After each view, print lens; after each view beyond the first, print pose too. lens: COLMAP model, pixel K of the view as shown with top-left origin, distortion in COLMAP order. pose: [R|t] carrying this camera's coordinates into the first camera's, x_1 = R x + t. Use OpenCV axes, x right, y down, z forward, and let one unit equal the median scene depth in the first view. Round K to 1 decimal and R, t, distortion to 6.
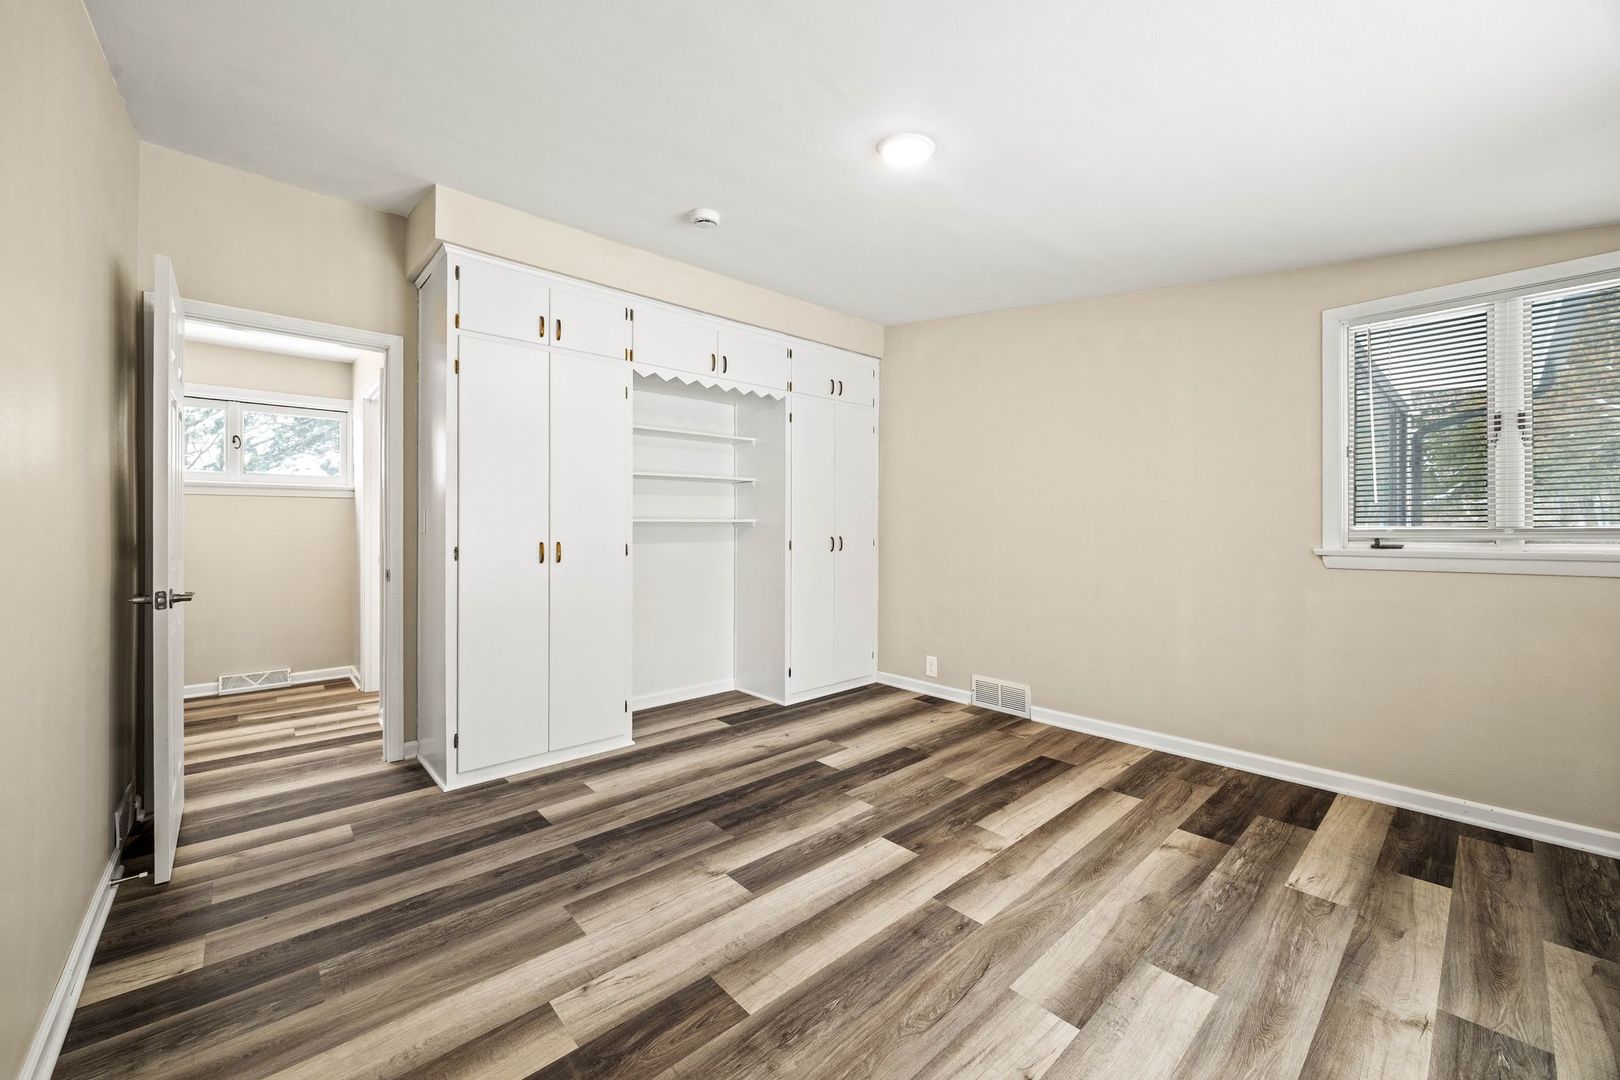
lens RADIAL K [[622.3, 0, 809.5], [0, 622.3, 535.9], [0, 0, 1]] dist [0.009828, -0.000417]
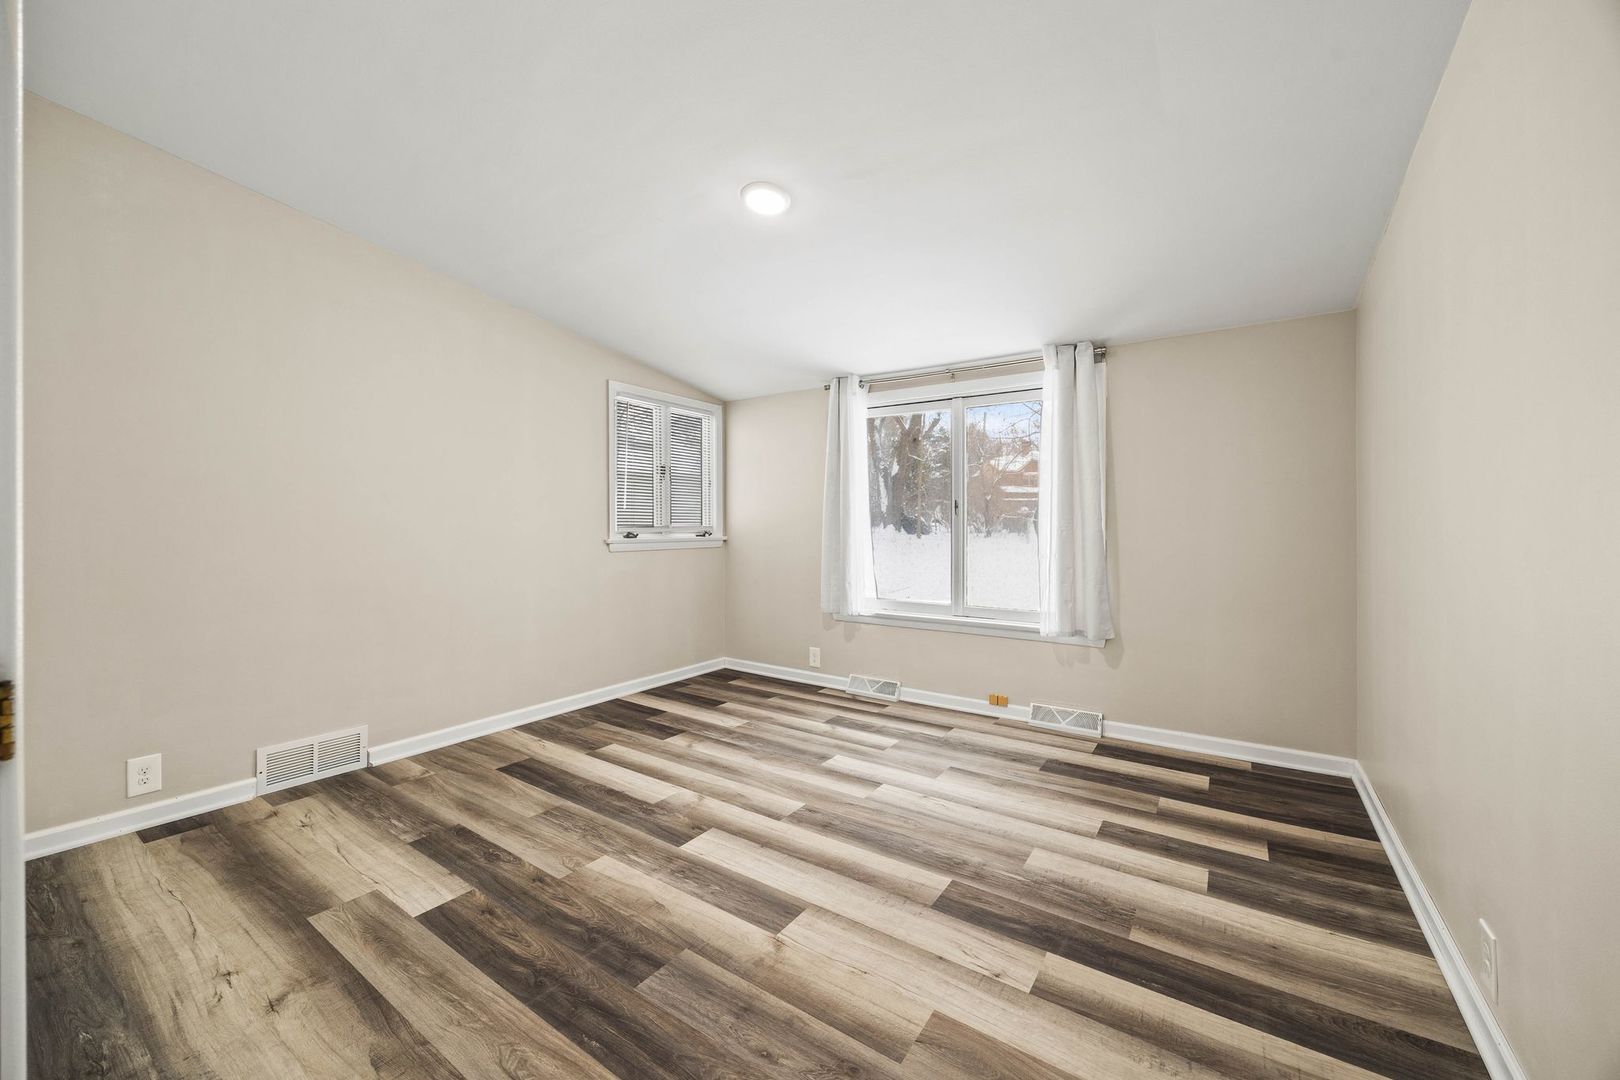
lens RADIAL K [[622.3, 0, 809.9], [0, 622.3, 531.9], [0, 0, 1]] dist [0.009828, -0.000417]
pose [[-0.235347, -0.003424, 0.971905, -0.812045], [0.004896, 0.999977, 0.004709, -0.000876], [-0.971899, 0.005866, -0.235325, 0.978500]]
